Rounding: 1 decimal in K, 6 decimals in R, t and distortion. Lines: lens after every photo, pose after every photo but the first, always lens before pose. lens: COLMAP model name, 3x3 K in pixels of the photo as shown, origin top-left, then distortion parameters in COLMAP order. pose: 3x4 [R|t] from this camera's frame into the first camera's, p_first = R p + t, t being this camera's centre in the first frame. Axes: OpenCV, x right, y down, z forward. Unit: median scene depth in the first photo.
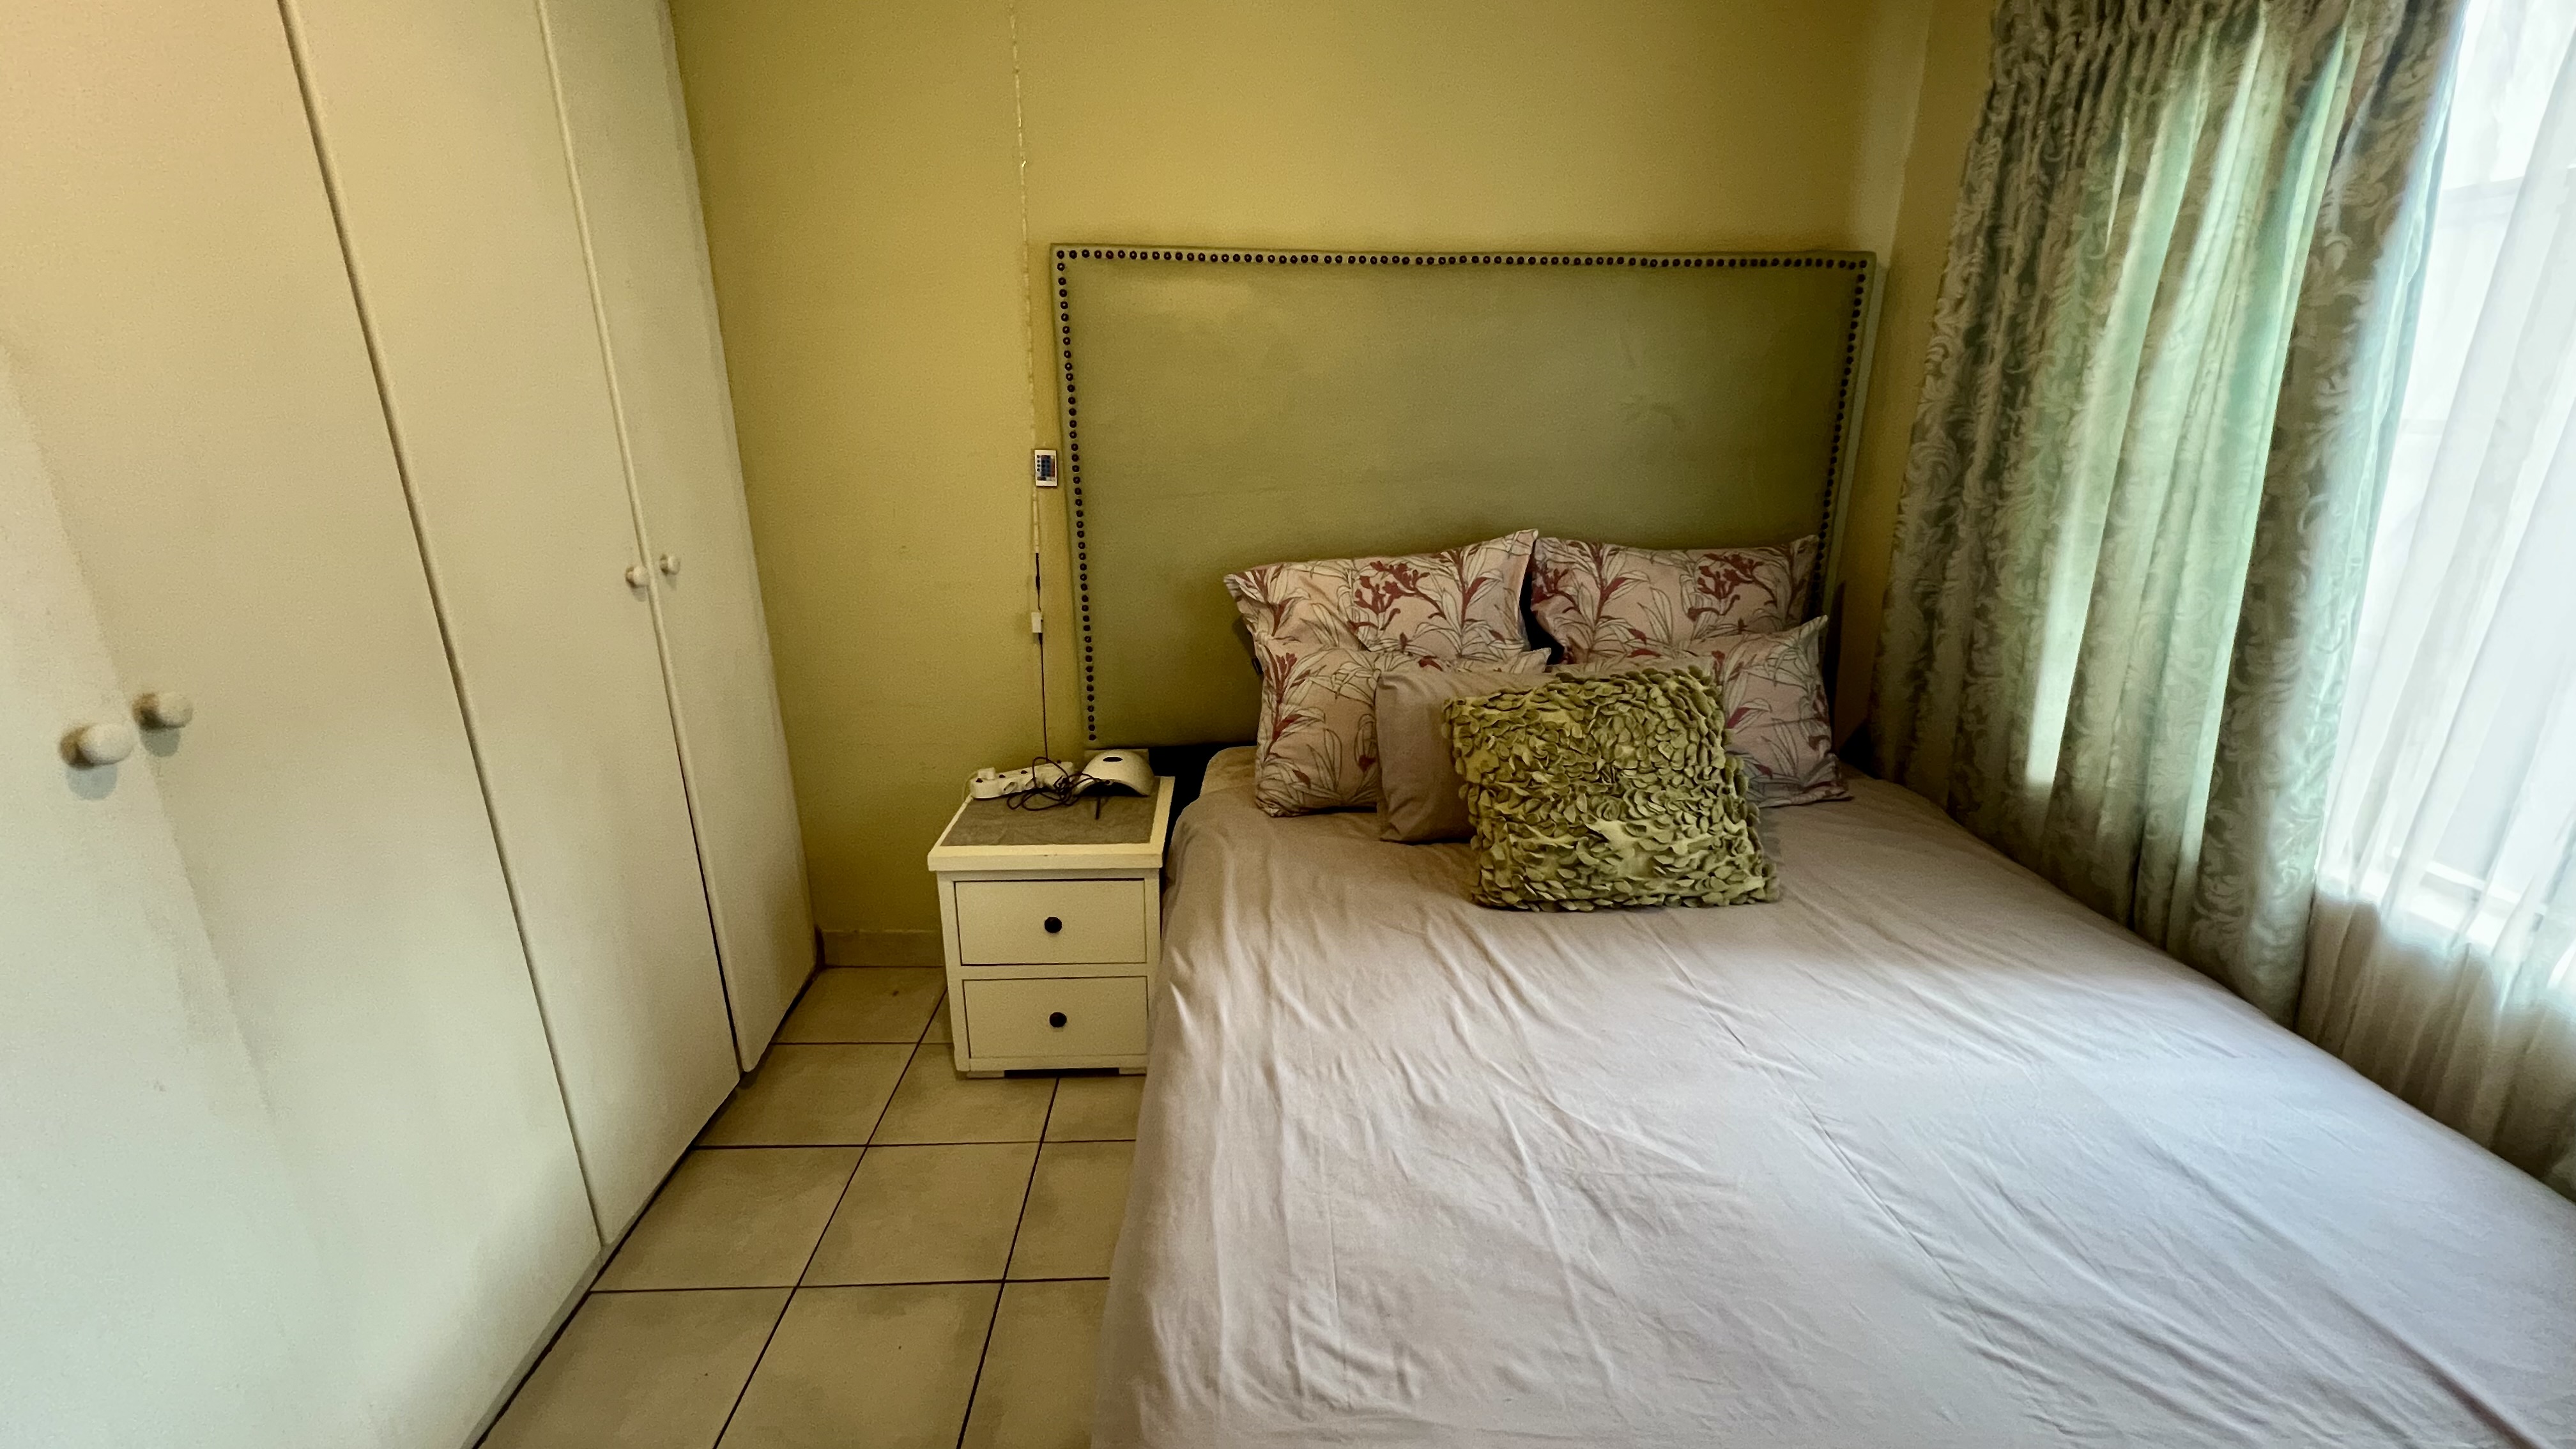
lens RADIAL K [[1023.8, 0, 1298.6], [0, 1023.8, 724.5], [0, 0, 1]] dist [-0.002562, 0.001360]
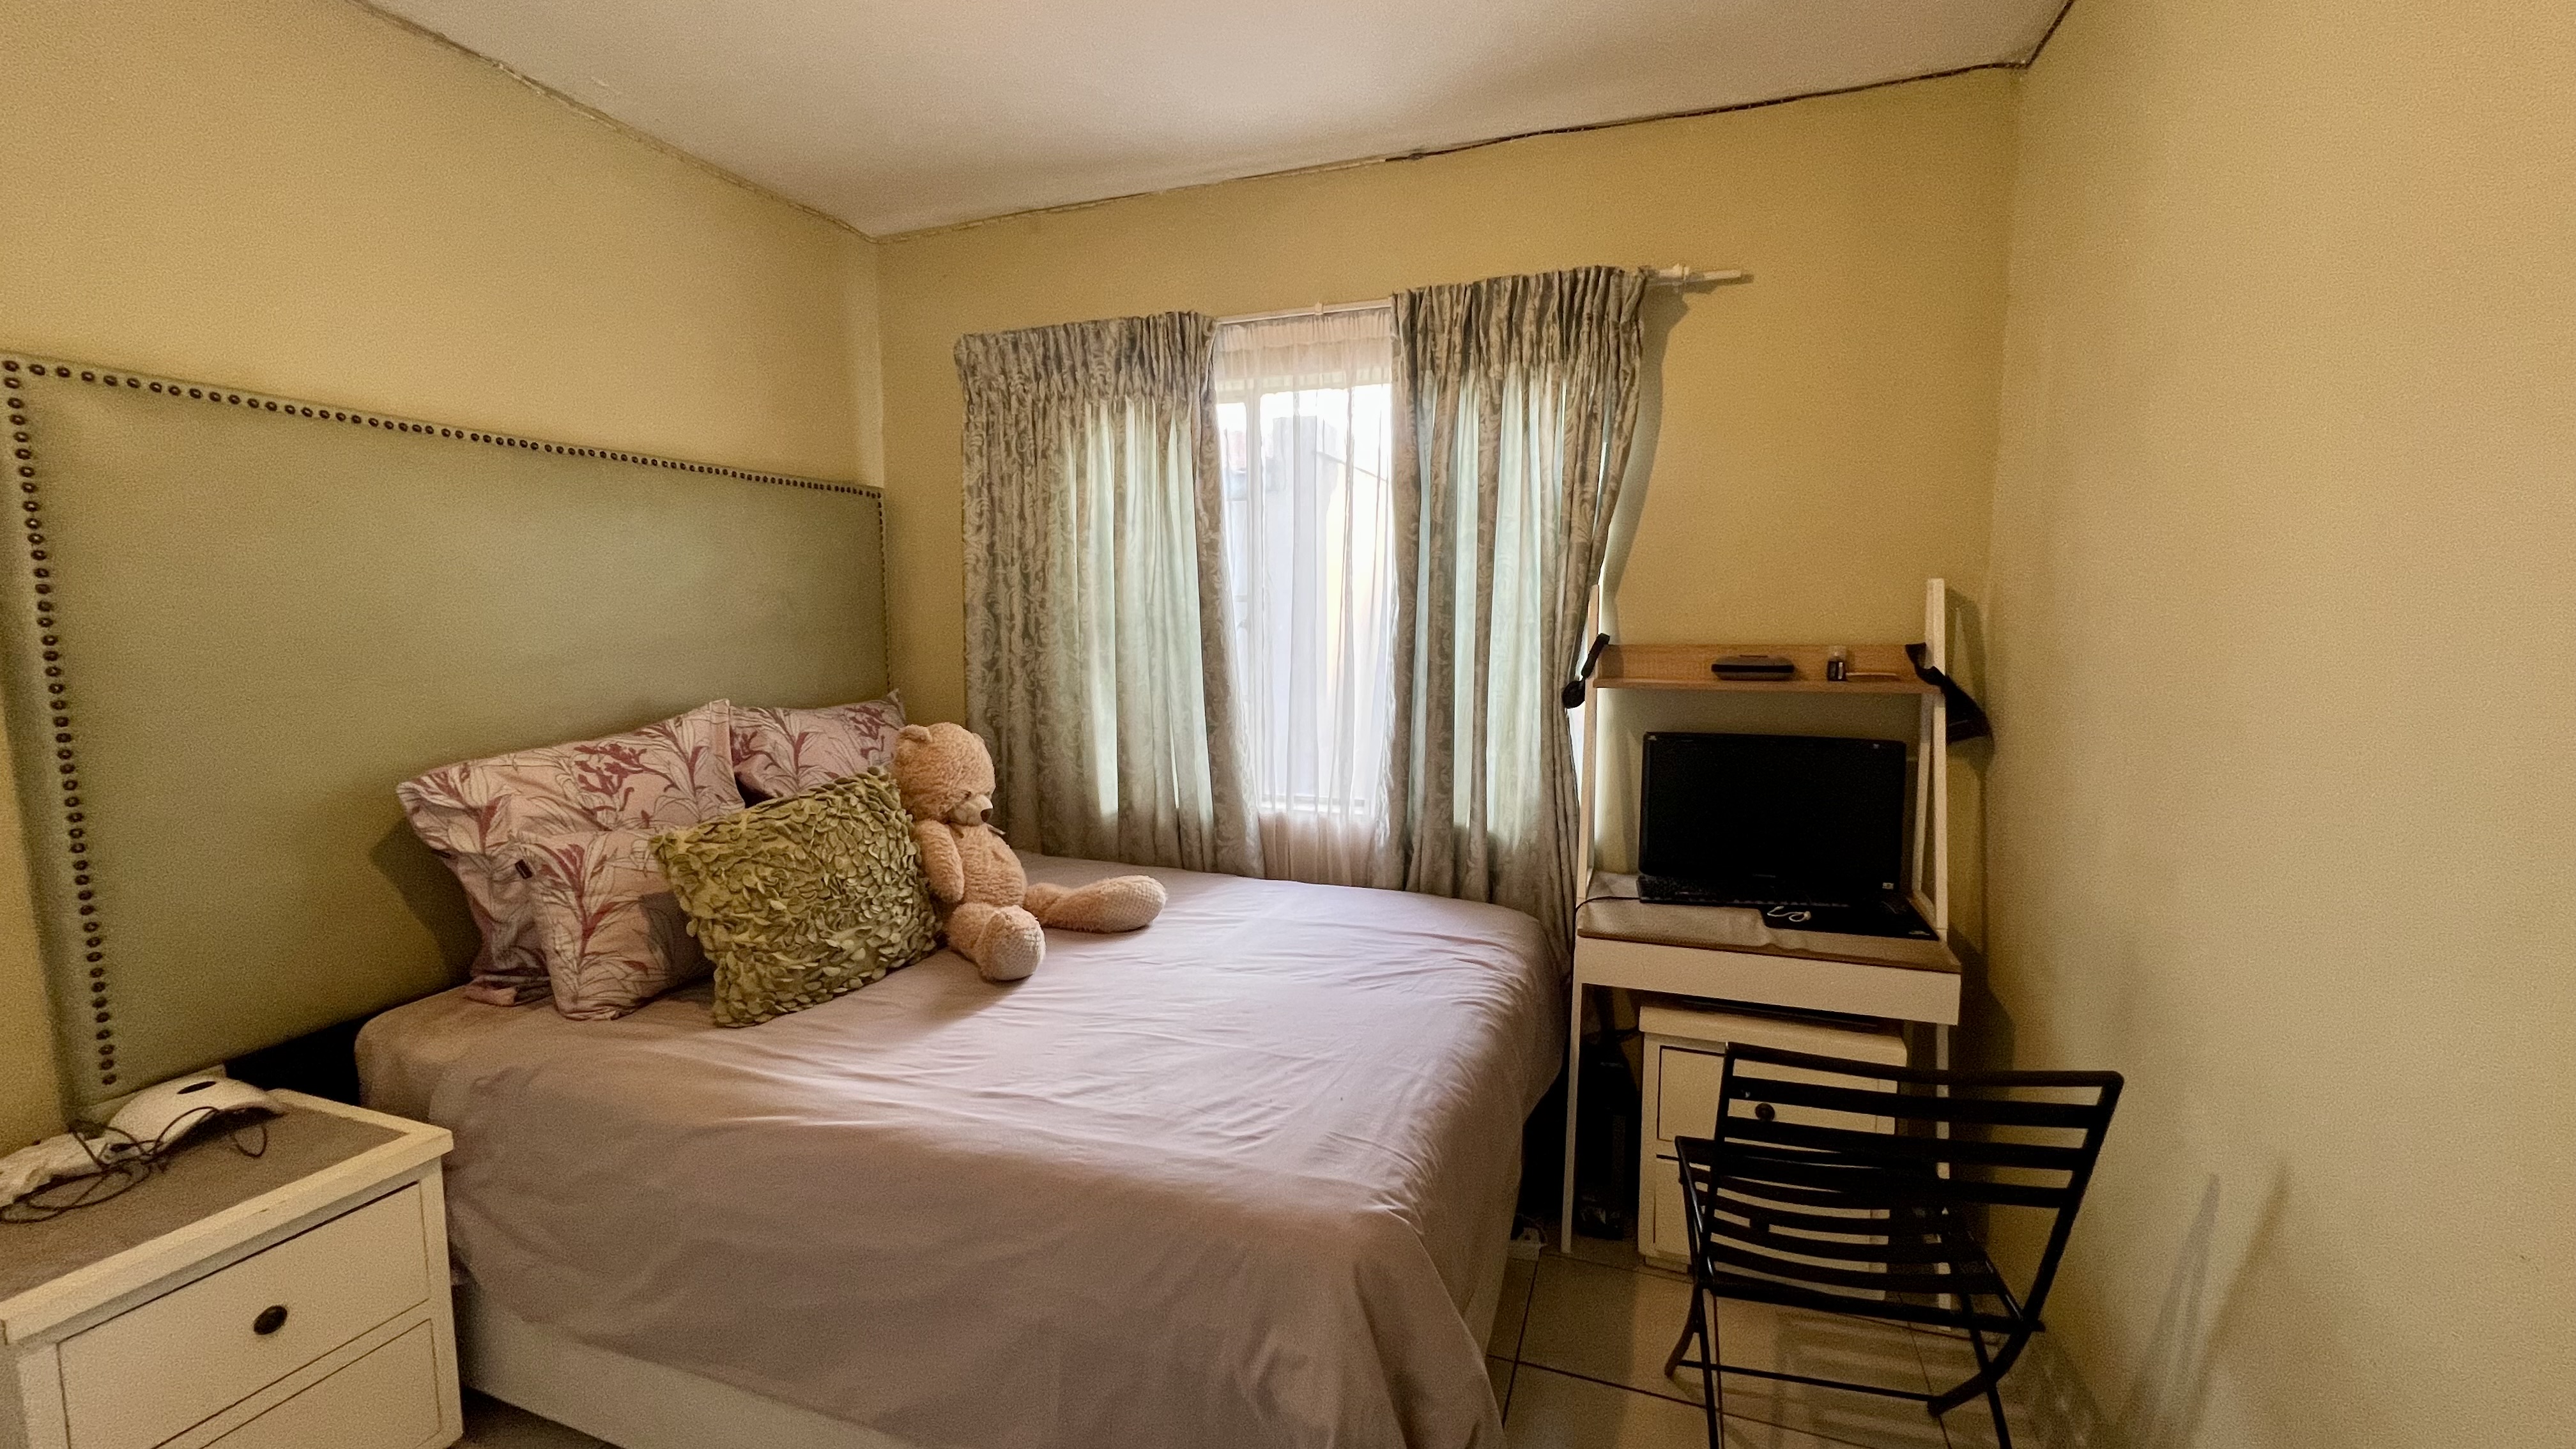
lens RADIAL K [[1023.8, 0, 1266.9], [0, 1023.8, 726.6], [0, 0, 1]] dist [-0.002562, 0.001360]
pose [[0.408583, -0.106509, 0.906486, -0.531072], [0.278872, 0.960242, -0.012872, 0.012921], [-0.869075, 0.258053, 0.422041, 0.047831]]
